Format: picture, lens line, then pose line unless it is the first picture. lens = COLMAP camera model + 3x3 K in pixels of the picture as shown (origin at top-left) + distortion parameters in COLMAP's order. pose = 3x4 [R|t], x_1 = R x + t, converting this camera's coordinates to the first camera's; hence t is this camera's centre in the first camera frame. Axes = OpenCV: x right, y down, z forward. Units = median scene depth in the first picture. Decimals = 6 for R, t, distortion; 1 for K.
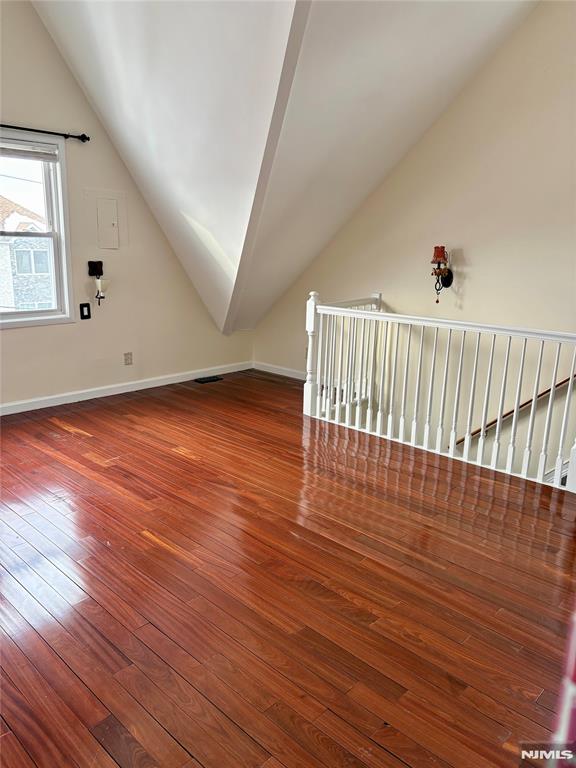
lens RADIAL K [[578.8, 0, 283.4], [0, 578.8, 382.8], [0, 0, 1]] dist [0.060099, -0.059427]
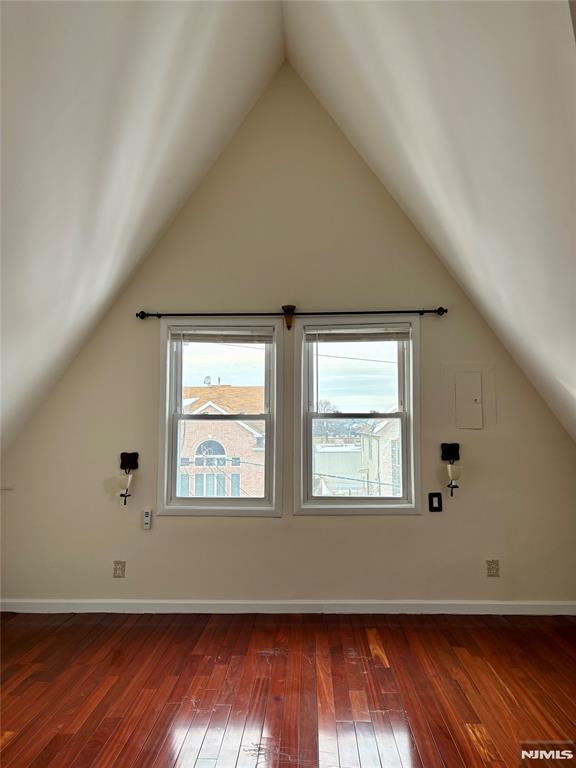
lens RADIAL K [[600.1, 0, 284.3], [0, 600.1, 379.9], [0, 0, 1]] dist [0.044927, -0.017739]
pose [[0.661317, -0.073975, -0.746450, 0.190264], [-0.152739, 0.960997, -0.230556, -0.062155], [0.734391, 0.266483, 0.624224, 0.266032]]
